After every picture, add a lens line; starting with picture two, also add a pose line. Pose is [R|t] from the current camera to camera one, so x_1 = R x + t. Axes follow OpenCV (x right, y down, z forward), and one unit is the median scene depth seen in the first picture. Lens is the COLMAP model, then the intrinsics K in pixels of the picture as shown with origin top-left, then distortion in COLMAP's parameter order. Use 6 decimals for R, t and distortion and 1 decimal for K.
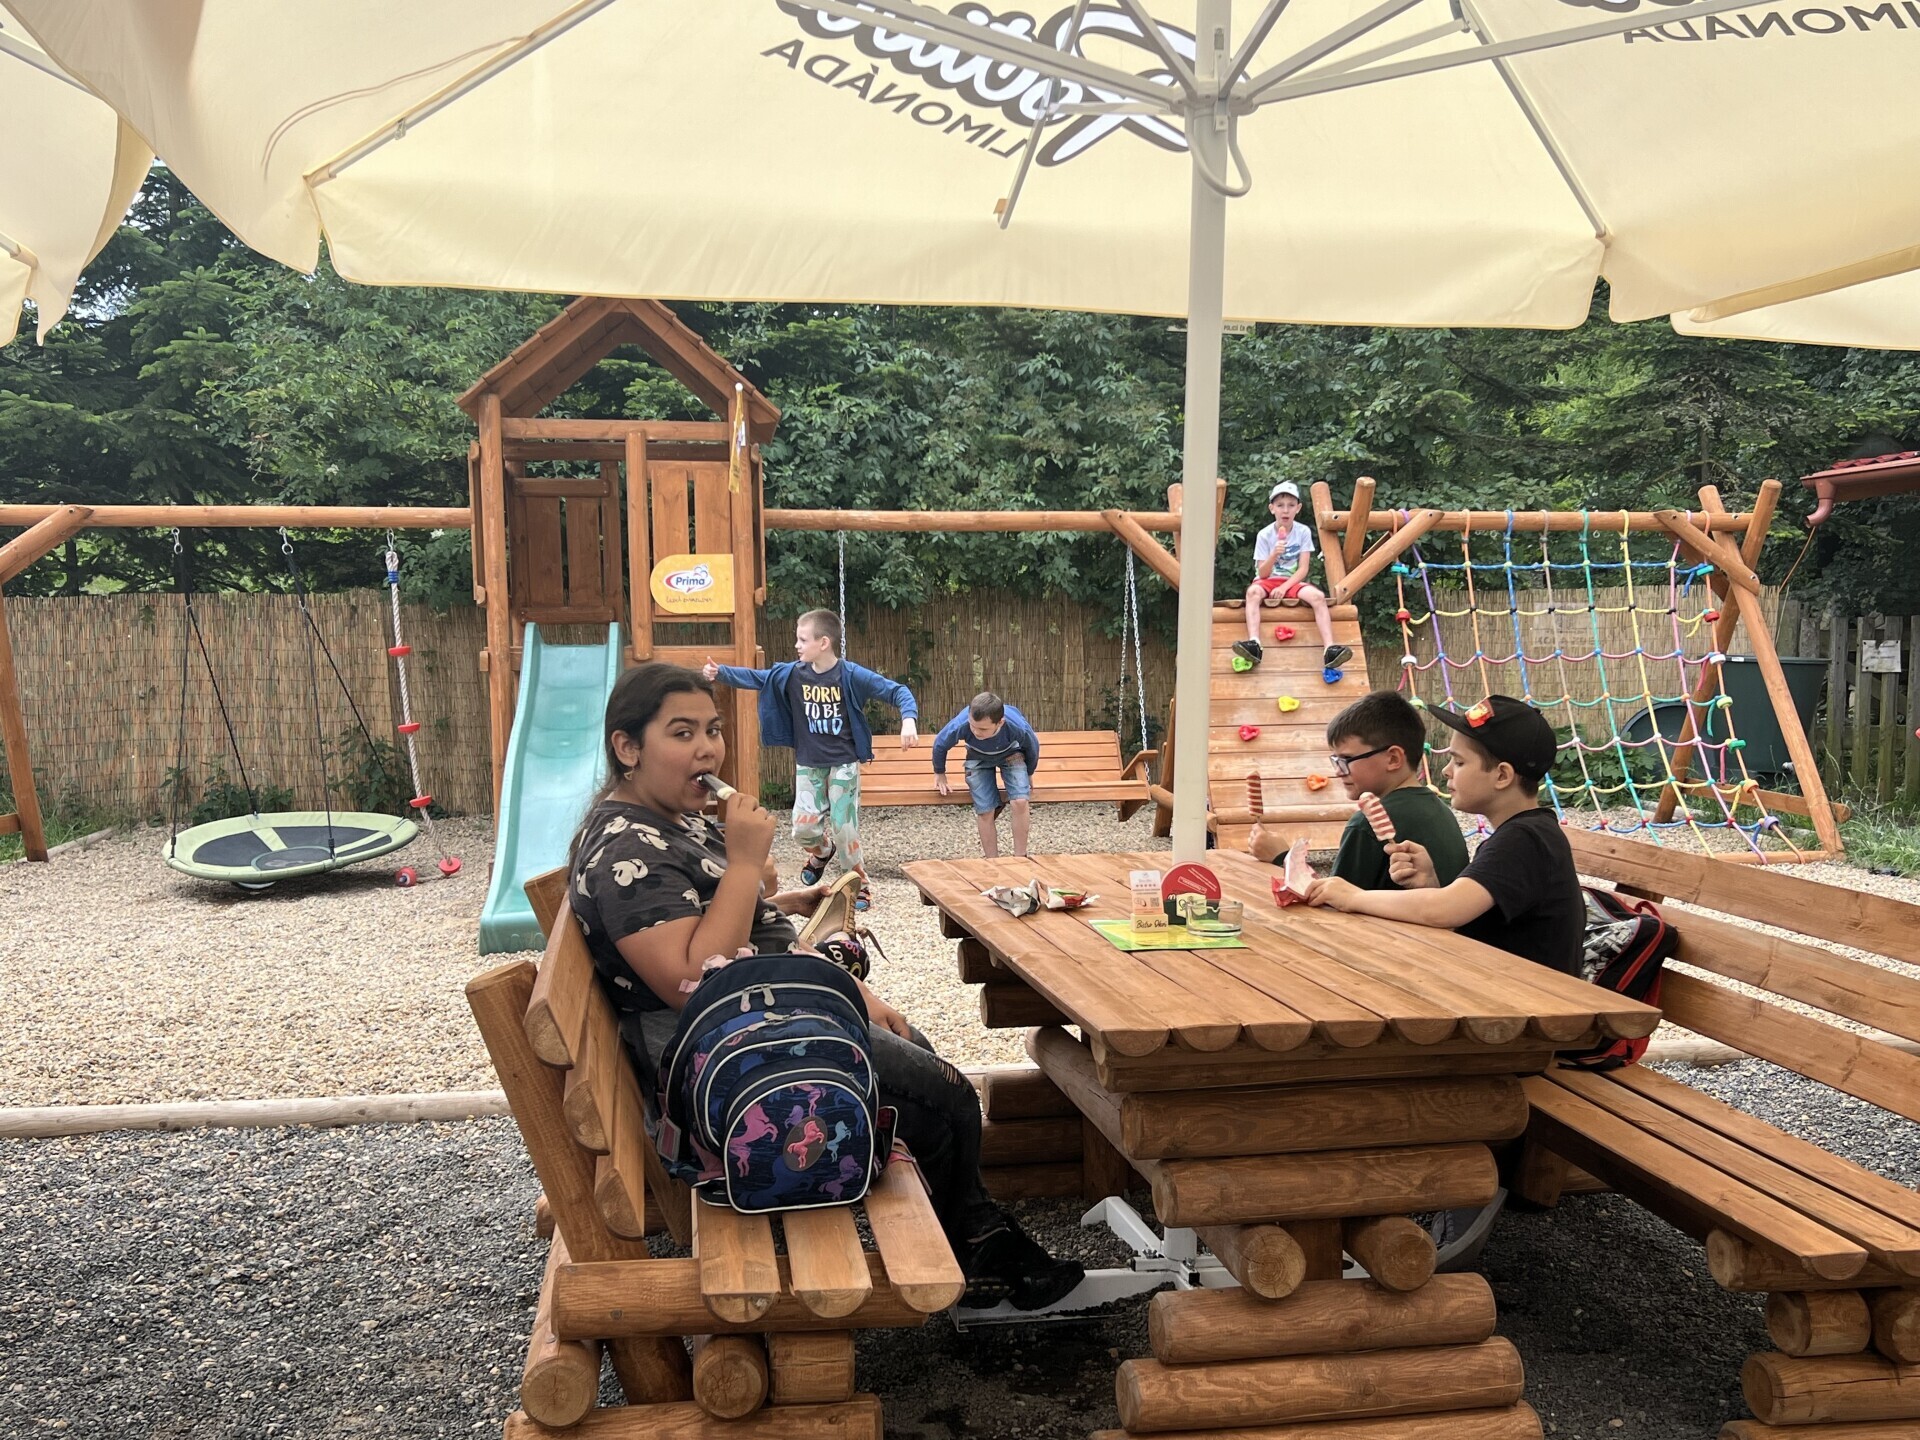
lens RADIAL K [[1842.0, 0, 960.2], [0, 1842.0, 727.7], [0, 0, 1]] dist [0.051430, -0.241543]
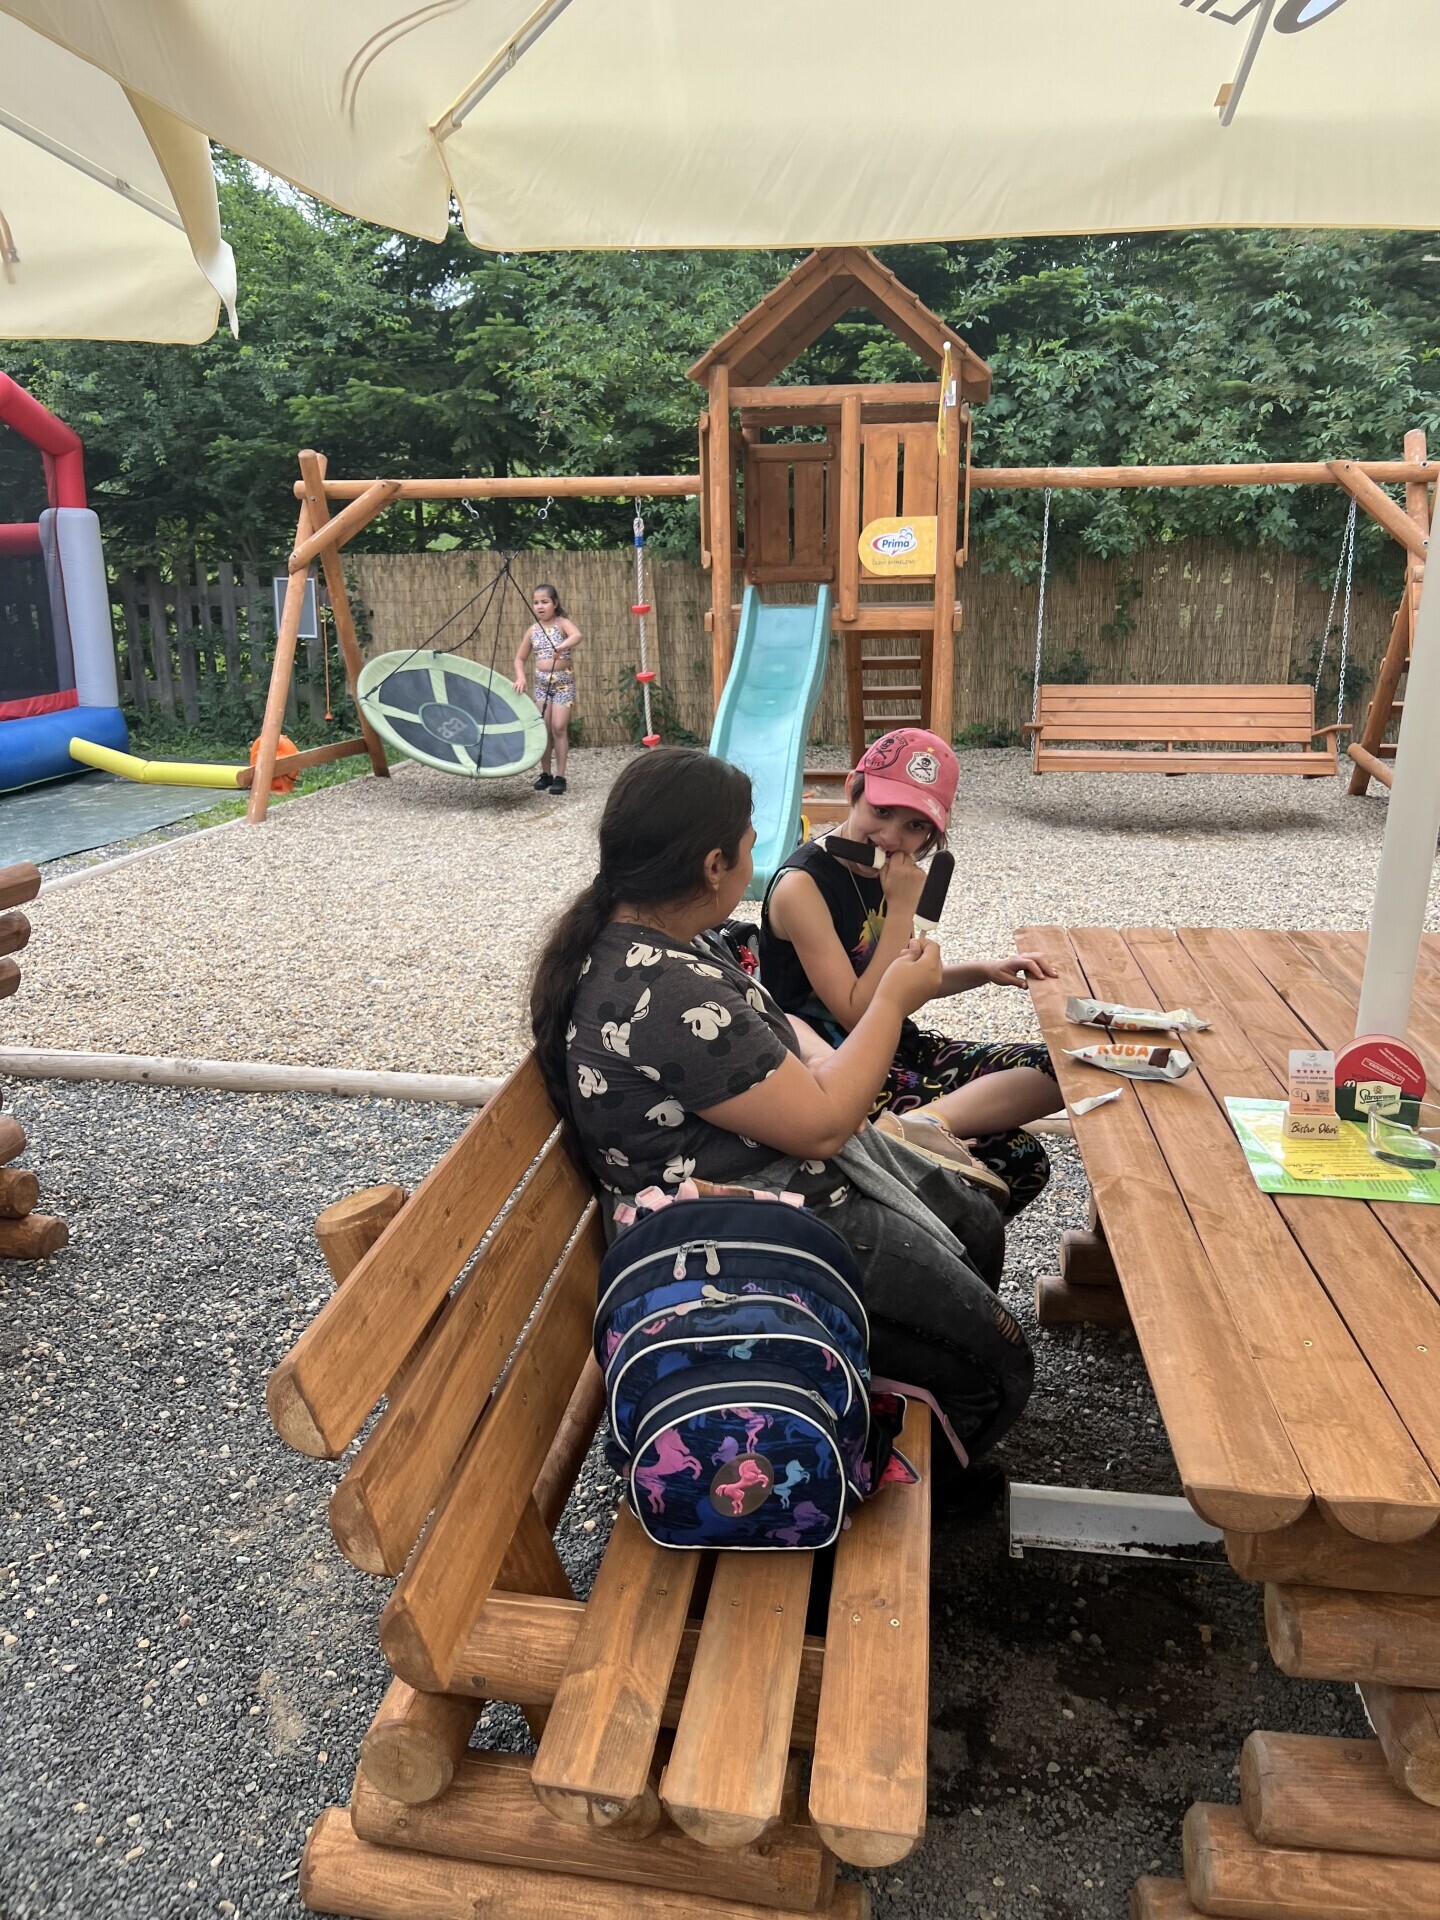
lens RADIAL K [[1420.1, 0, 705.0], [0, 1420.1, 950.5], [0, 0, 1]] dist [0.004720, -0.006522]
pose [[0.948836, 0.077396, -0.306139, 0.013808], [-0.009024, 0.975748, 0.218712, -0.024163], [0.315642, -0.204759, 0.926523, 0.136806]]
